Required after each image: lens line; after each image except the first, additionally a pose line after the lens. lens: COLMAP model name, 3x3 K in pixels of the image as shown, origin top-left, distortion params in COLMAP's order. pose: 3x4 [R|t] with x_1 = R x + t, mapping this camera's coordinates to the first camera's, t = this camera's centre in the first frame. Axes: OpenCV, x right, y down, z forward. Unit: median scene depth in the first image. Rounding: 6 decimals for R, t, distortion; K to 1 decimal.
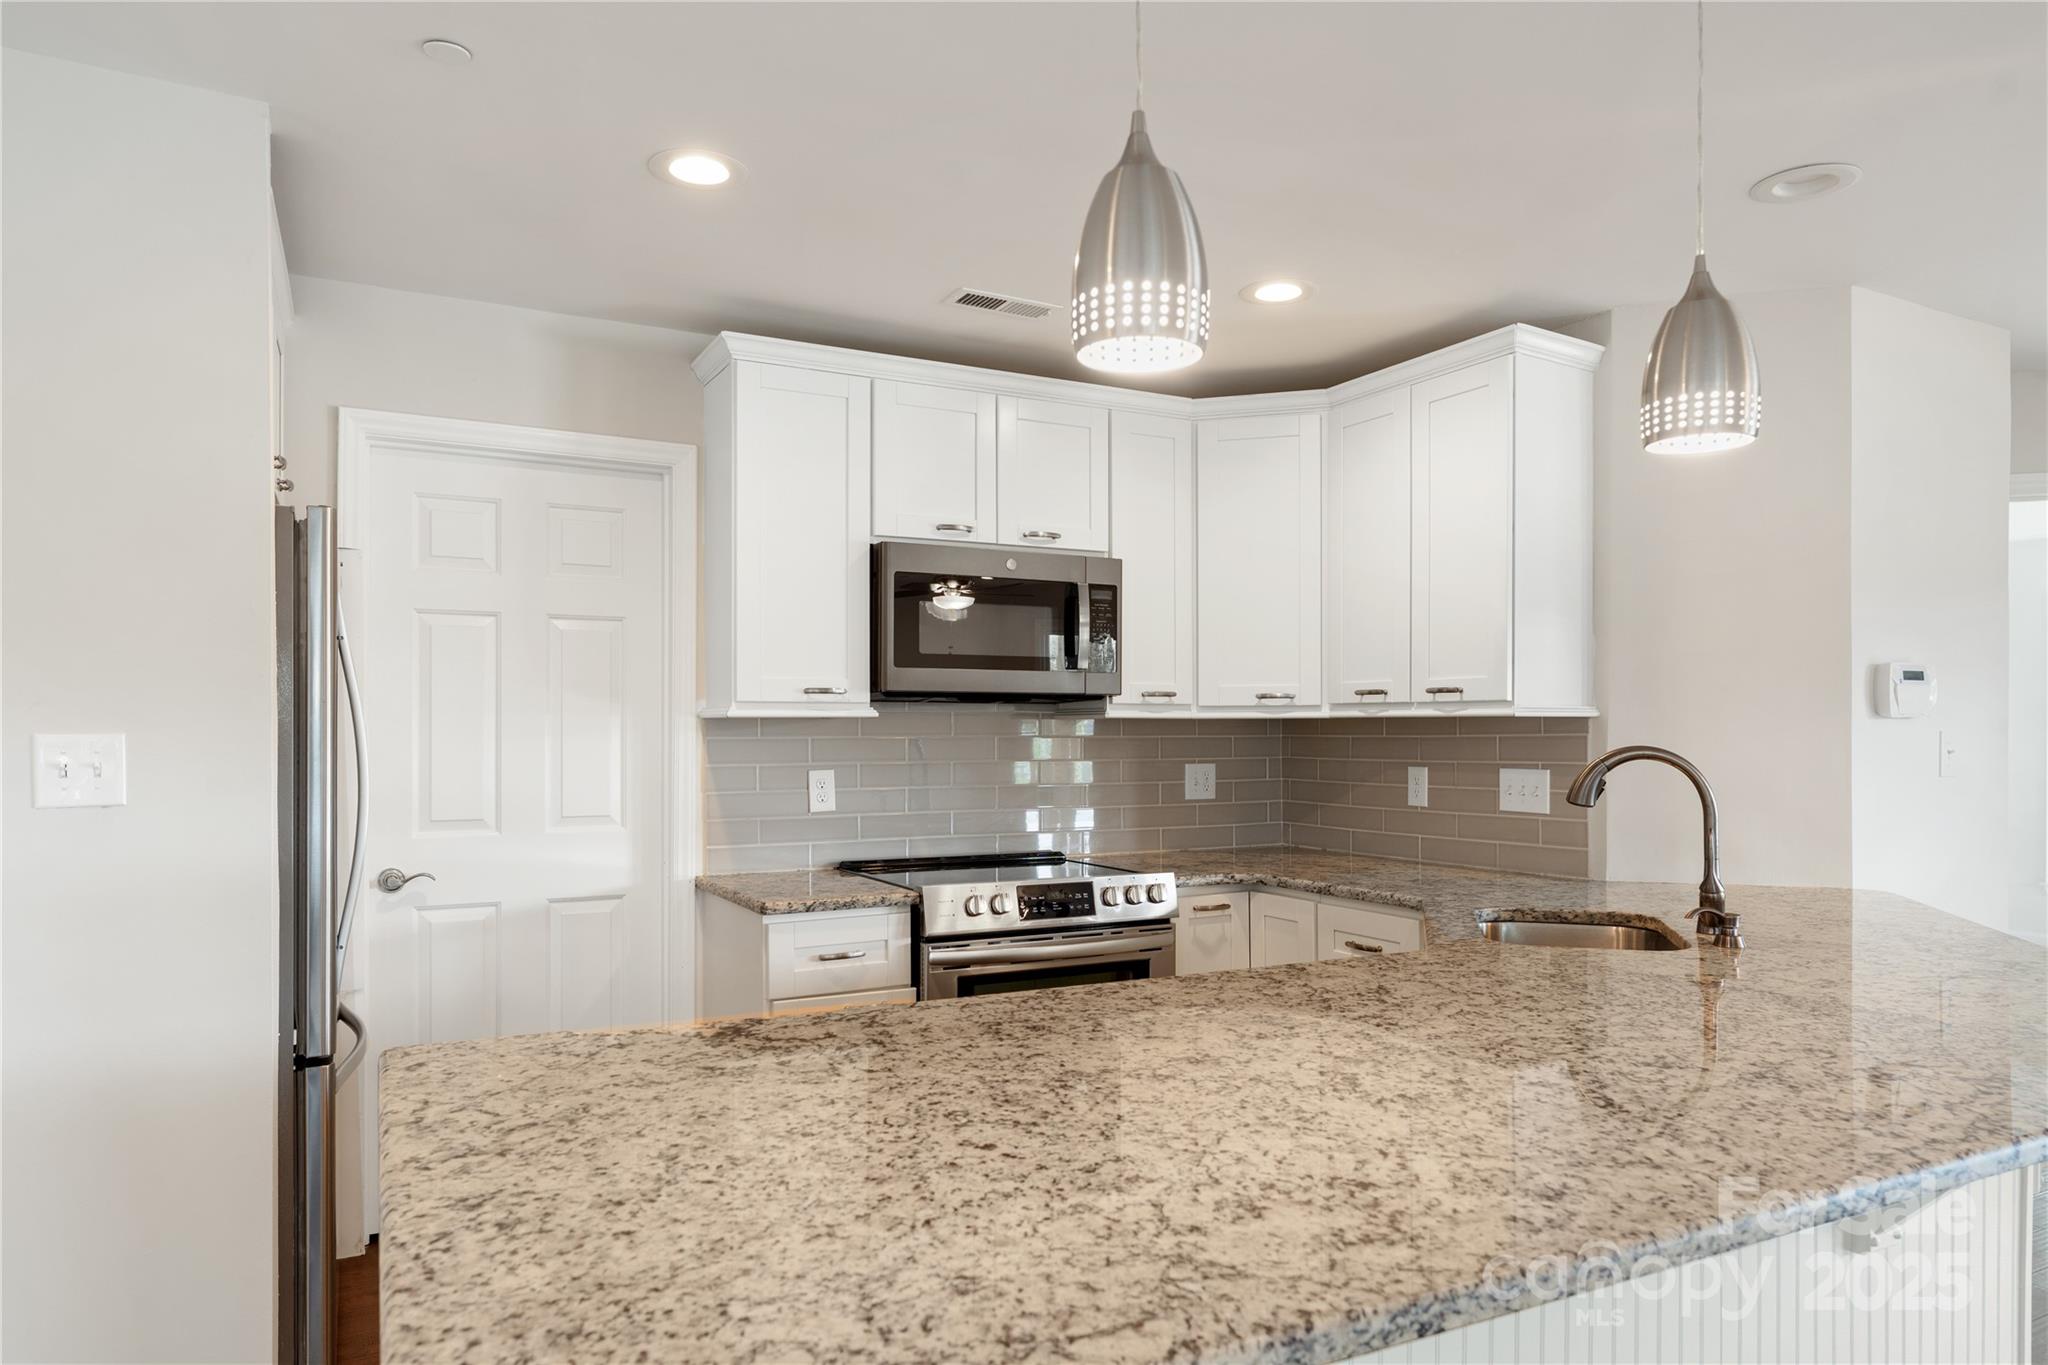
lens RADIAL K [[1281.7, 0, 1027.2], [0, 1281.7, 726.9], [0, 0, 1]] dist [0.002808, 0.000331]
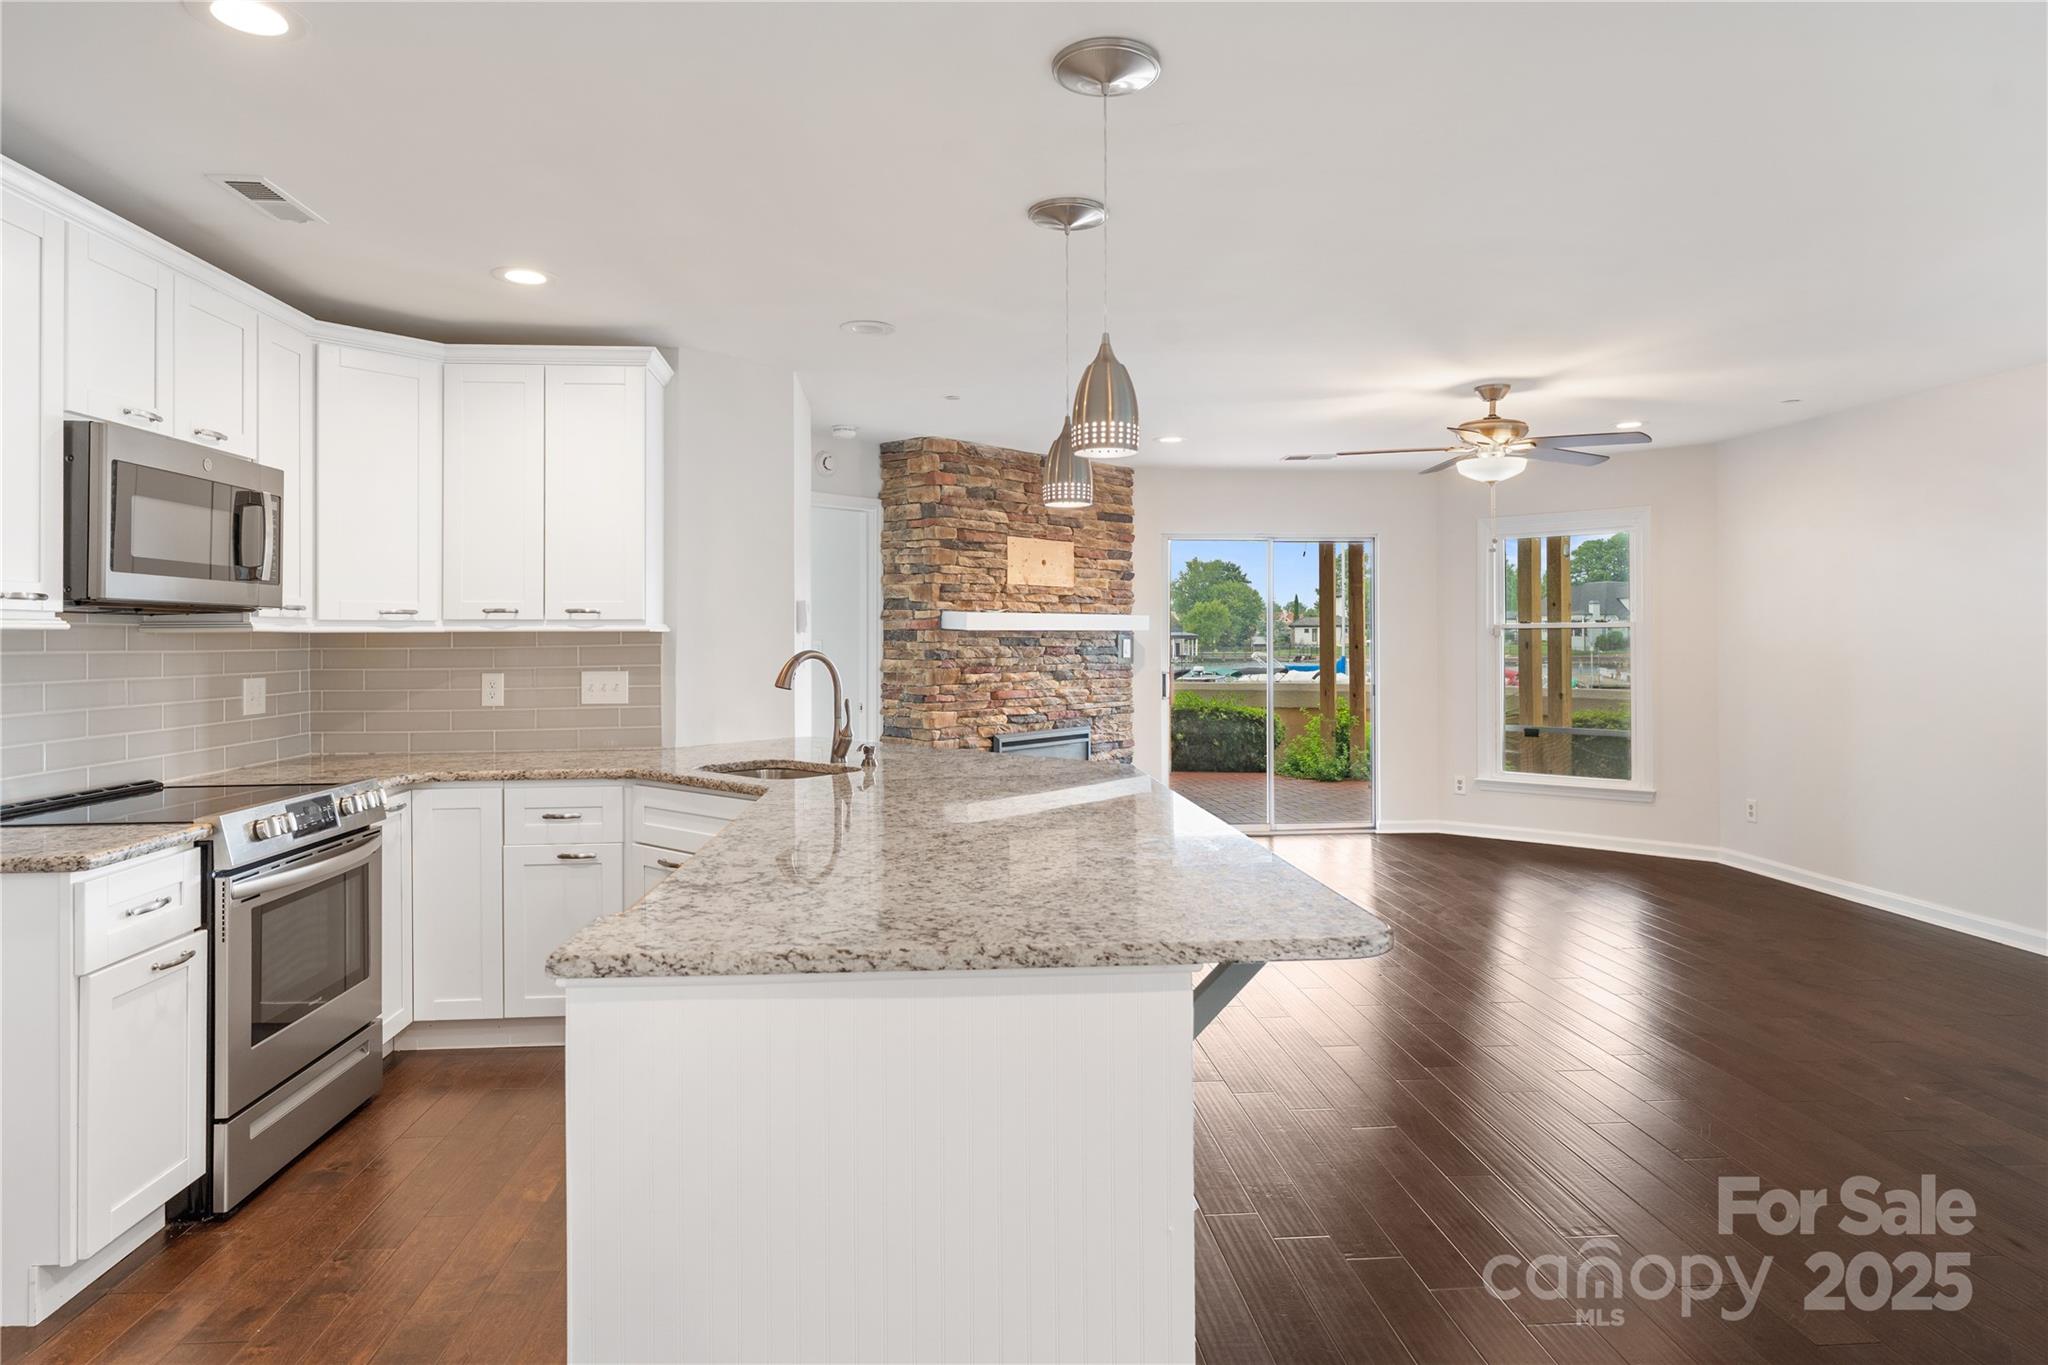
lens RADIAL K [[1169.9, 0, 1021.1], [0, 1169.9, 631.2], [0, 0, 1]] dist [-0.001867, -0.001380]
pose [[0.396019, 0.003031, 0.918237, -0.570123], [0.004386, 0.999977, -0.005192, -0.000131], [-0.918232, 0.006083, 0.395997, 0.133541]]
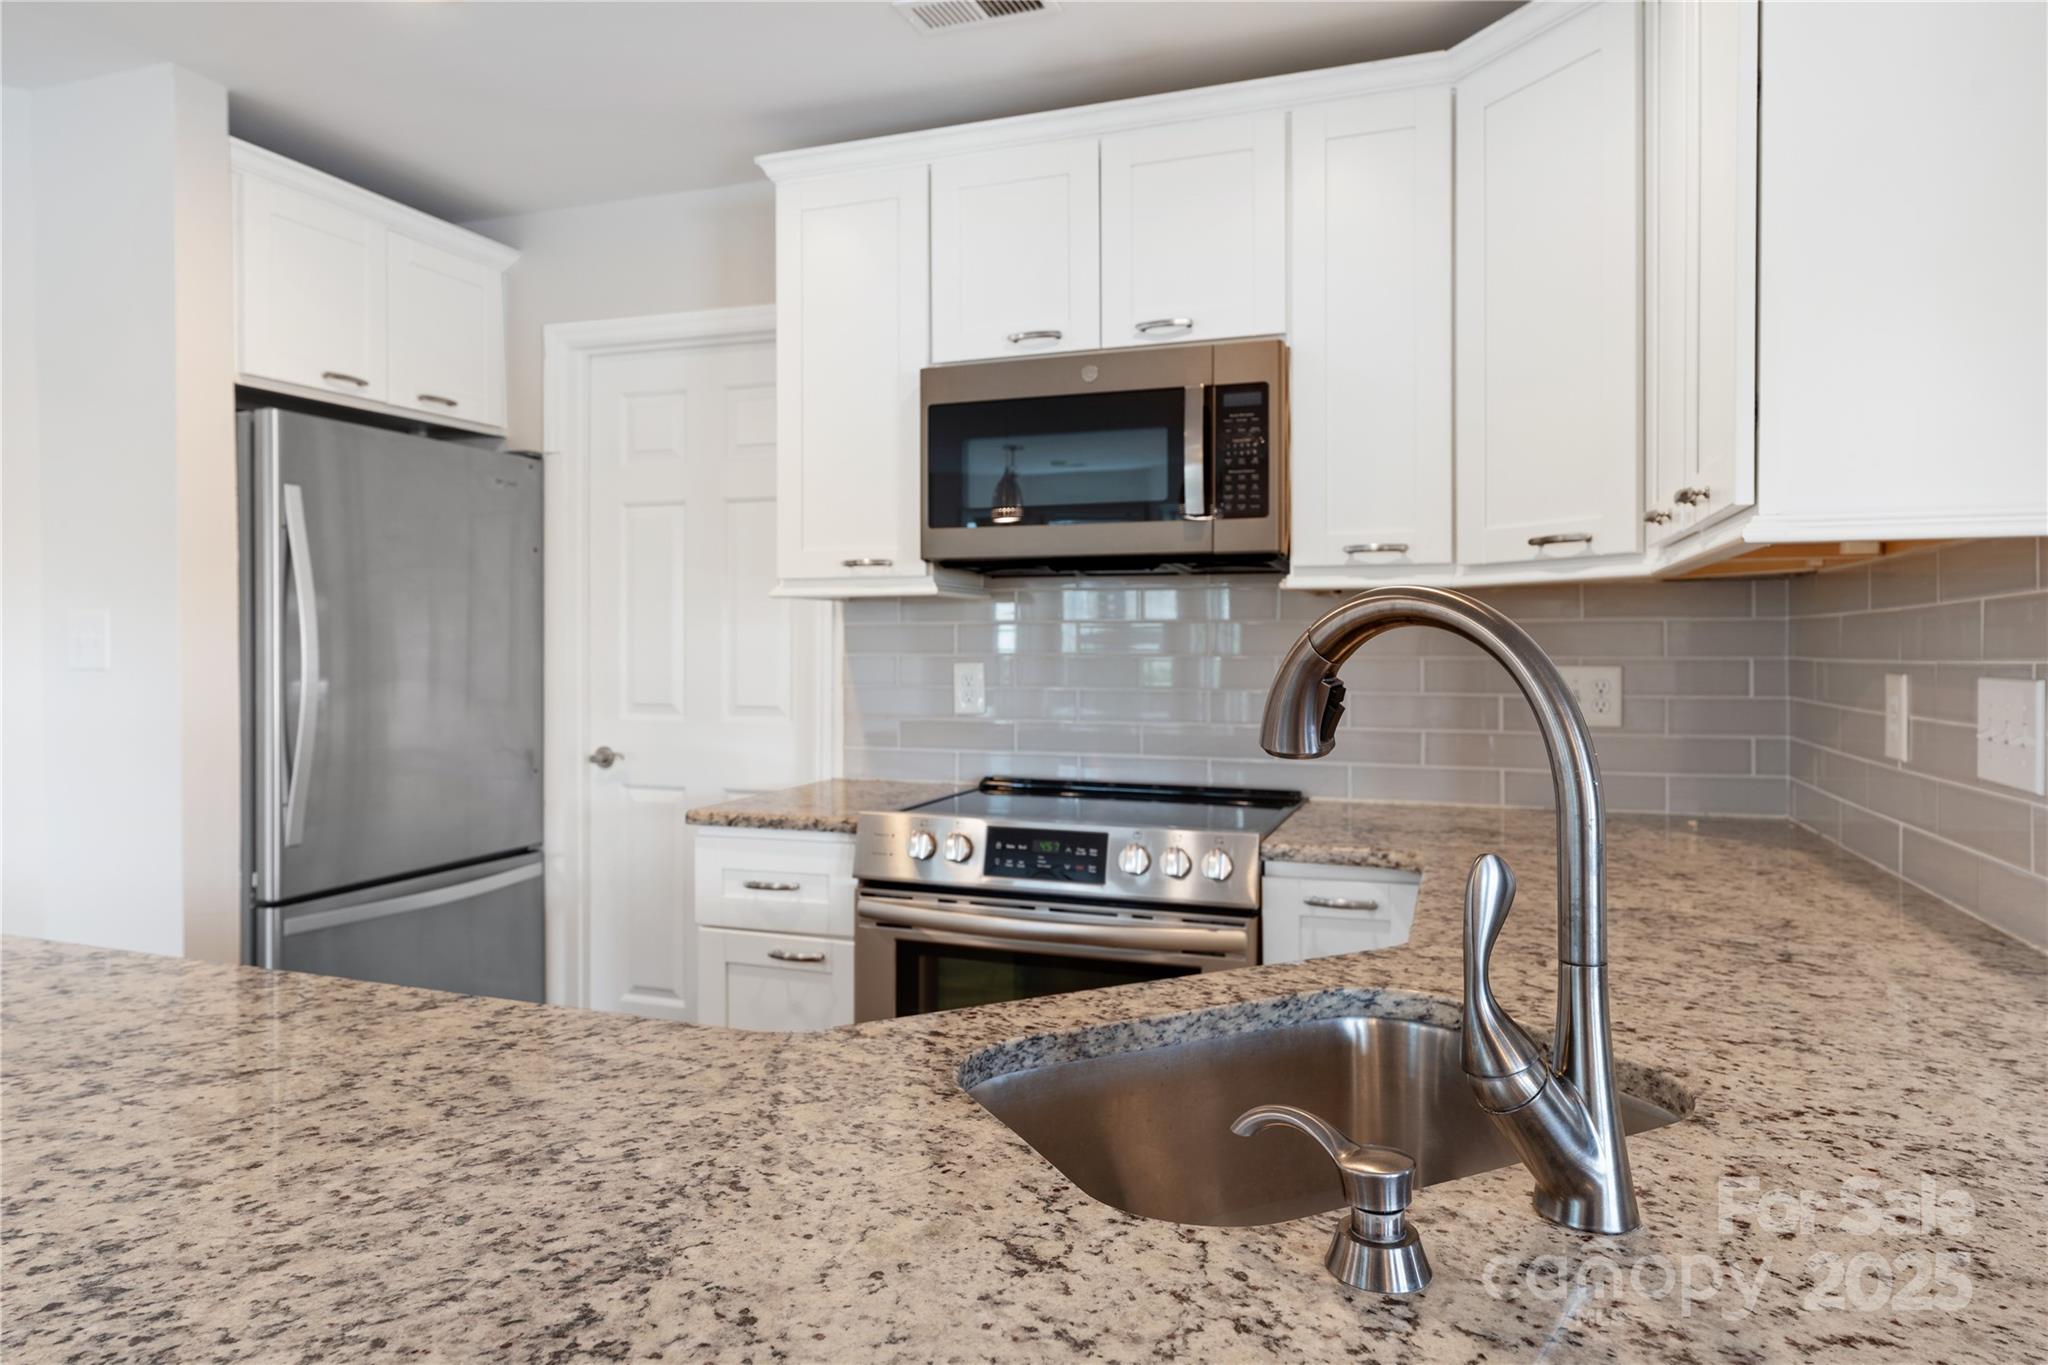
lens RADIAL K [[1241.1, 0, 1022.7], [0, 1241.1, 646.6], [0, 0, 1]] dist [-0.001217, -0.000549]
pose [[0.671559, 0.002001, -0.740949, 0.484431], [-0.002445, 0.999997, 0.000484, 0.024396], [0.740947, 0.001487, 0.671562, 0.531102]]
